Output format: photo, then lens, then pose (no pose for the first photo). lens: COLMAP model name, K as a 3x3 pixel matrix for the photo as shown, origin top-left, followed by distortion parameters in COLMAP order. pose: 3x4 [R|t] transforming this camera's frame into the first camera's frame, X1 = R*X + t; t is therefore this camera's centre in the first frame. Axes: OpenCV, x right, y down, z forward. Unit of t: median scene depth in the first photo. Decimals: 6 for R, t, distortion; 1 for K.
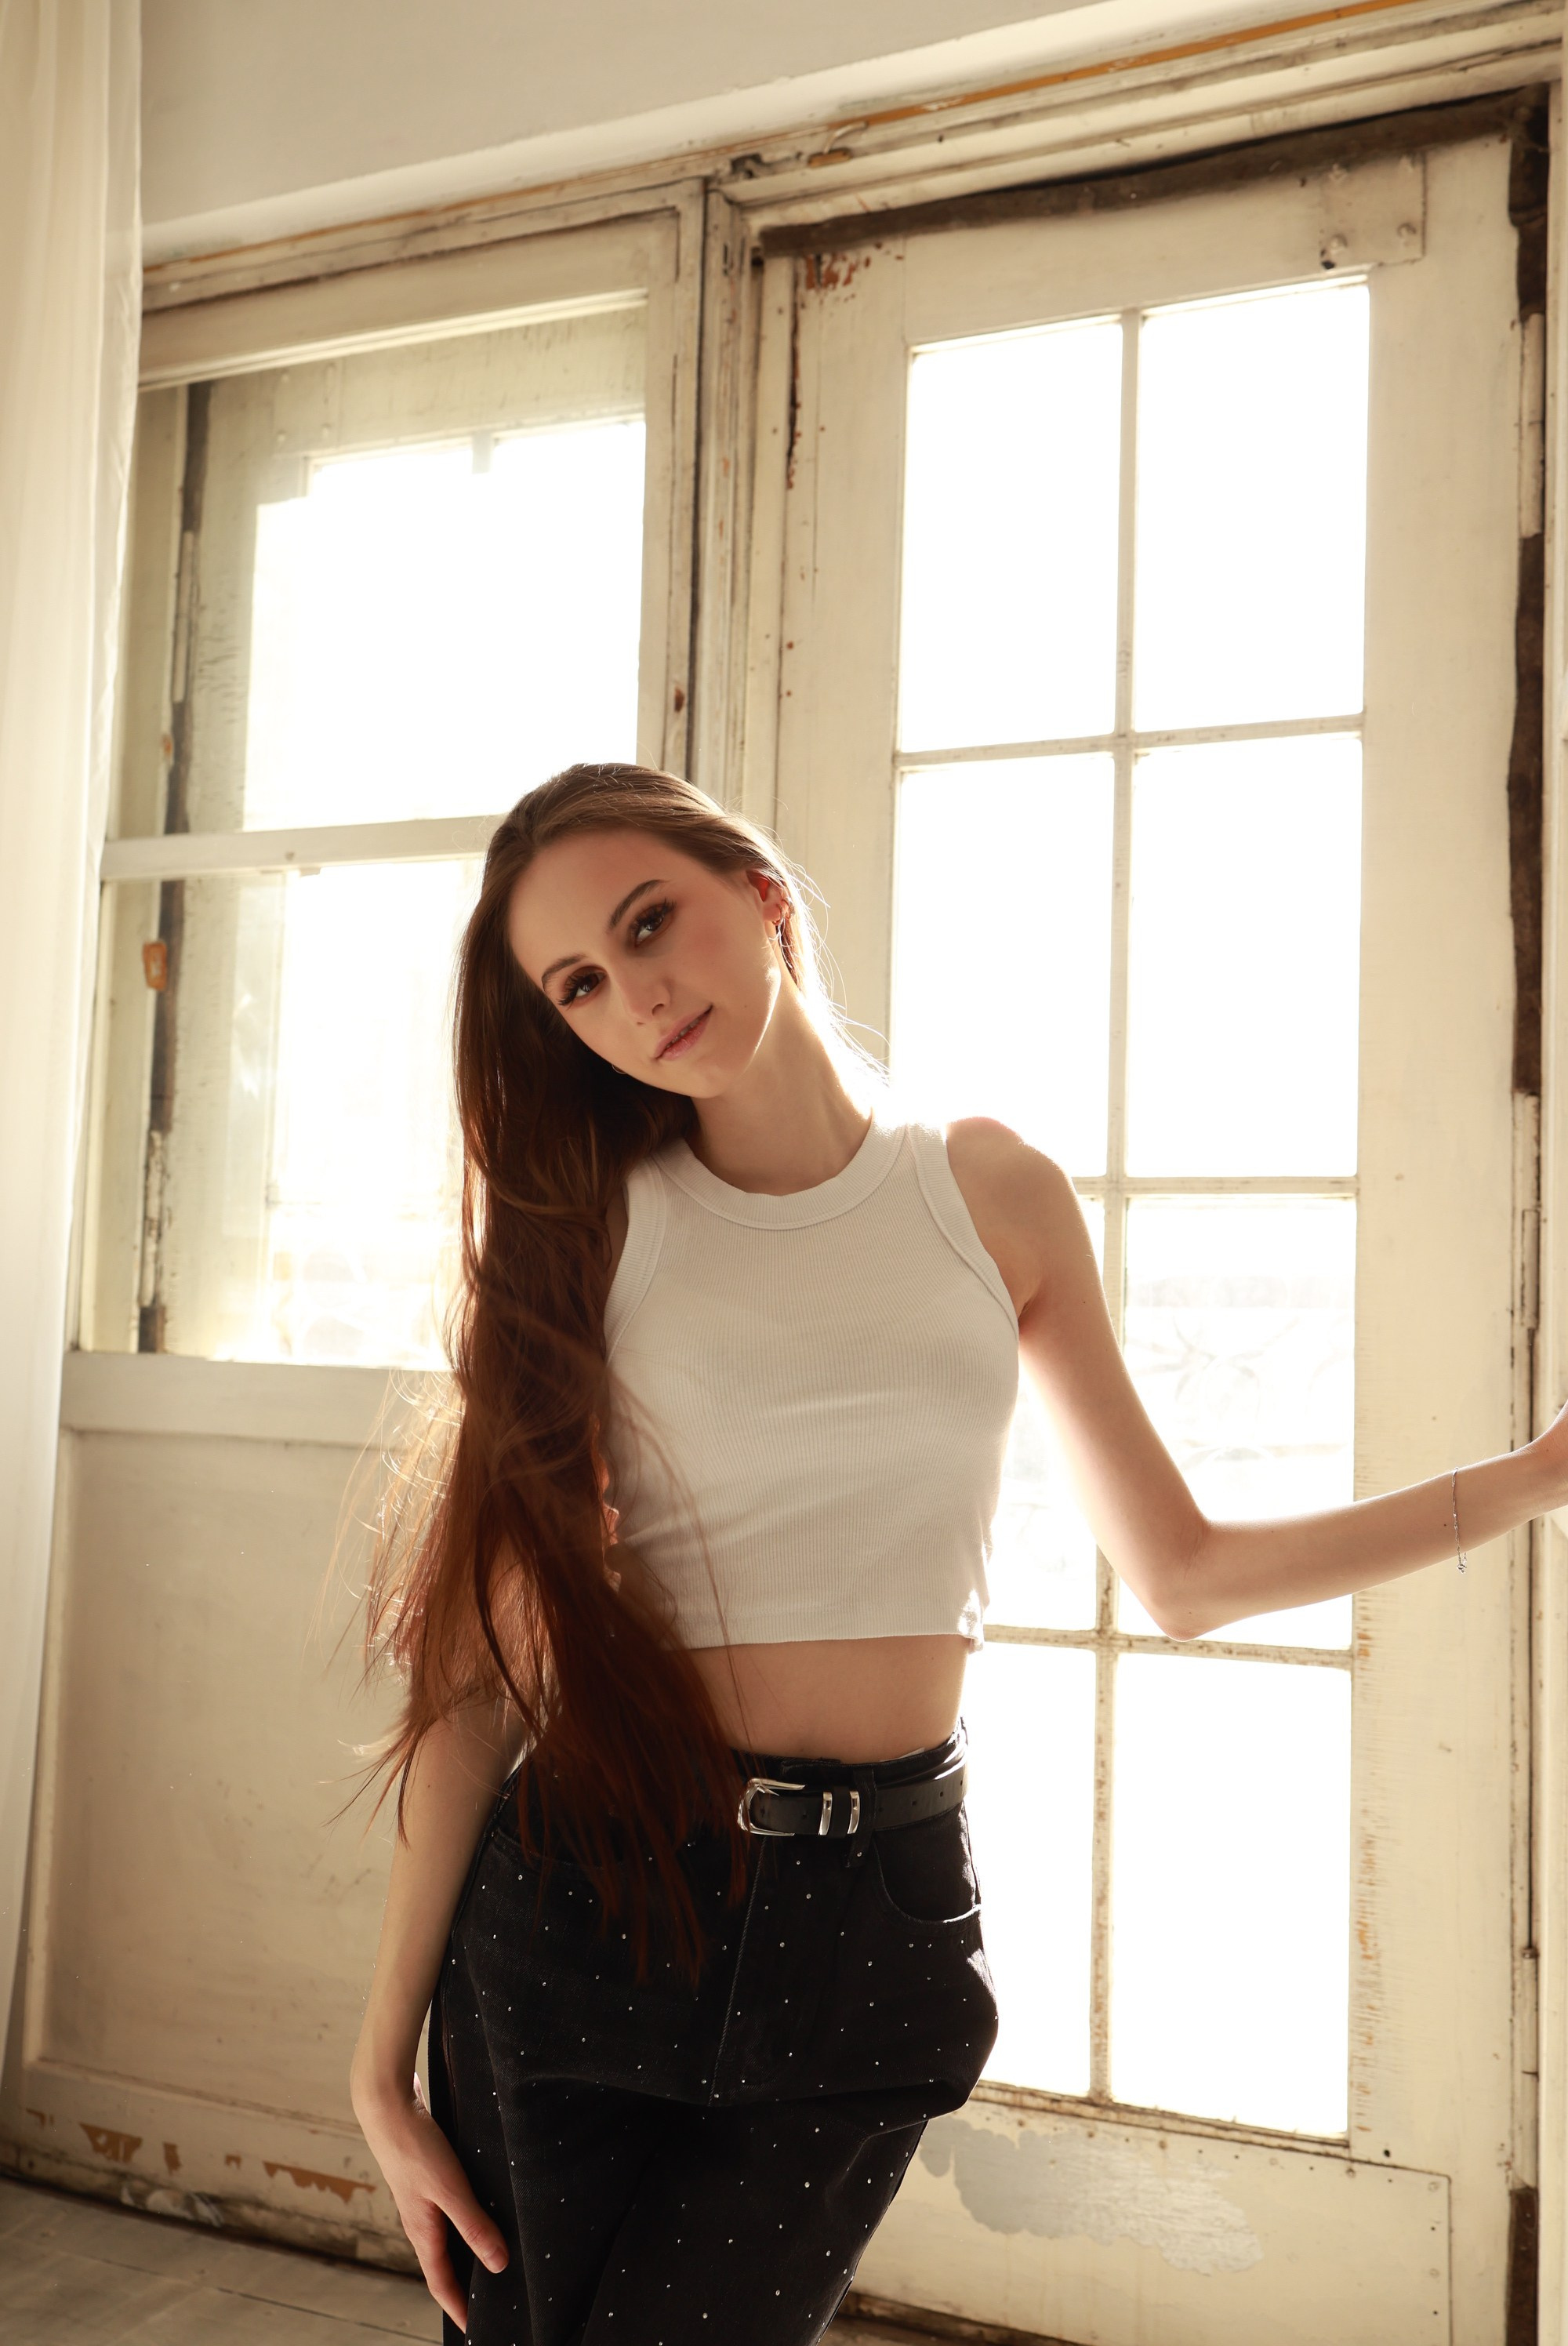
lens RADIAL K [[2373.7, 0, 784.0], [0, 2373.7, 1173.0], [0, 0, 1]] dist [0.007754, -0.008556]
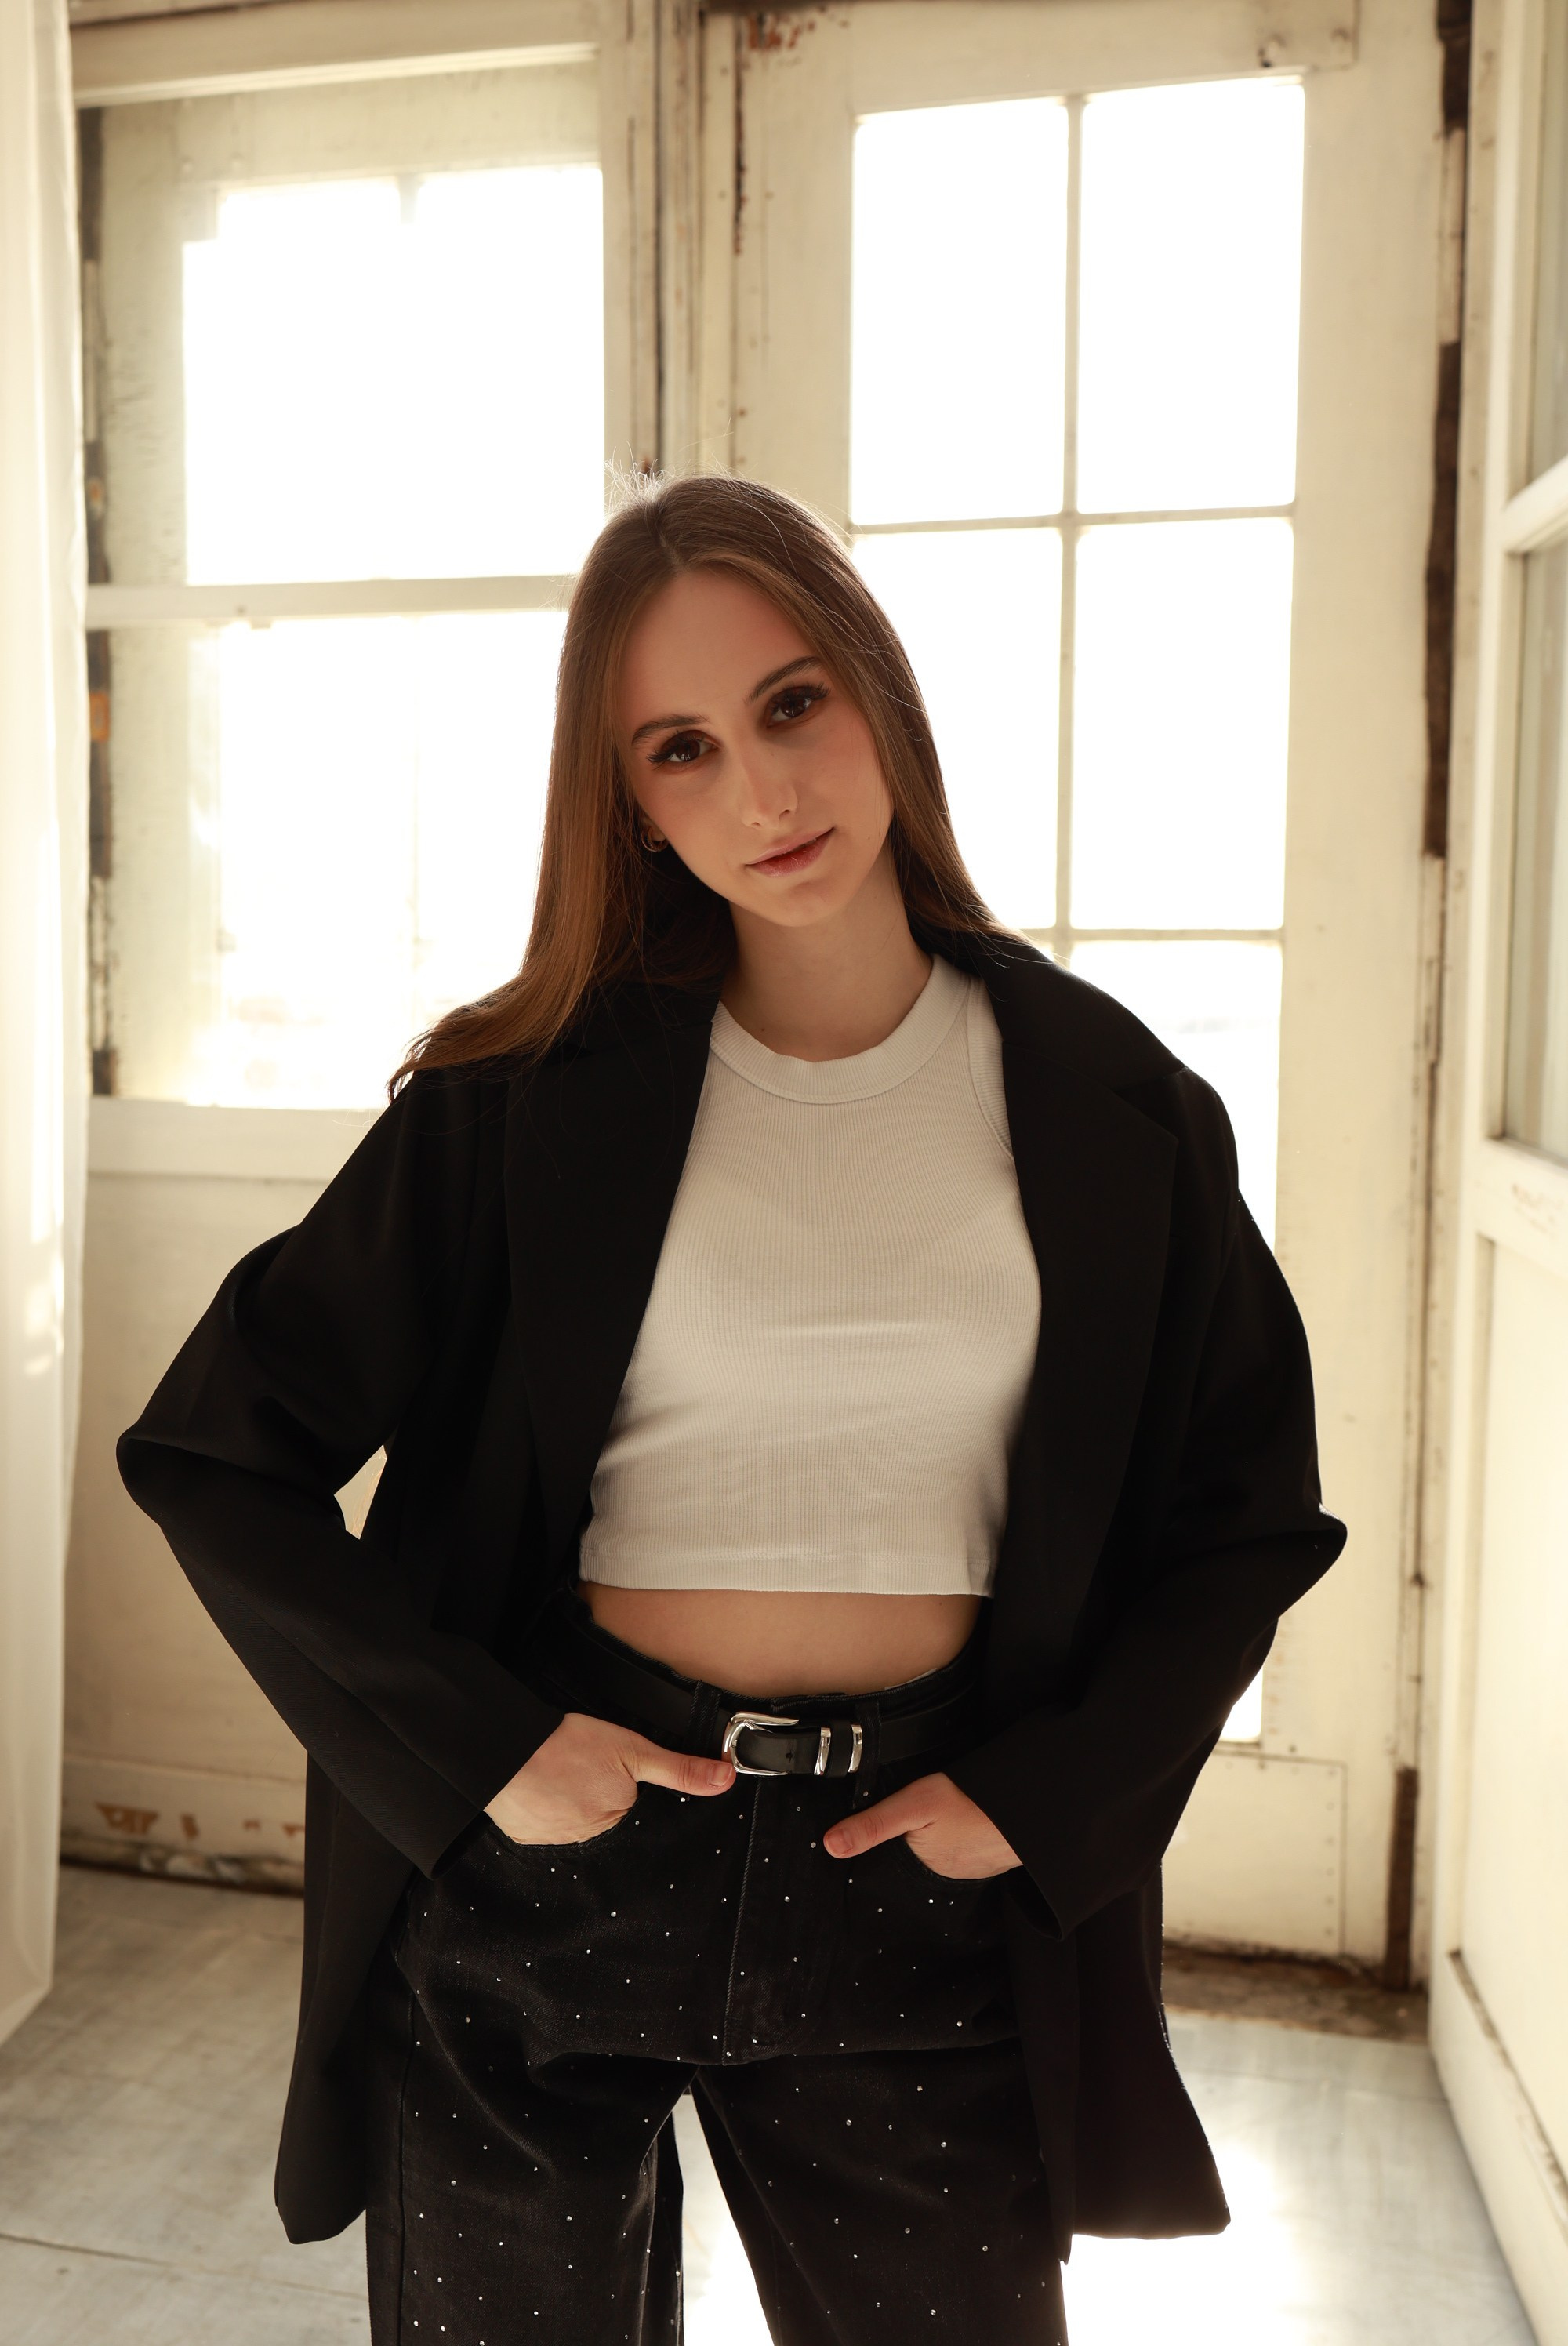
lens RADIAL K [[2389.1, 0, 784.0], [0, 2389.1, 1173.0], [0, 0, 1]] dist [-0.003931, -0.005191]
pose [[0.987299, -0.033065, 0.155391, -0.152670], [0.008784, 0.987967, 0.154413, -0.053829], [-0.158627, -0.151087, 0.975710, -0.076498]]
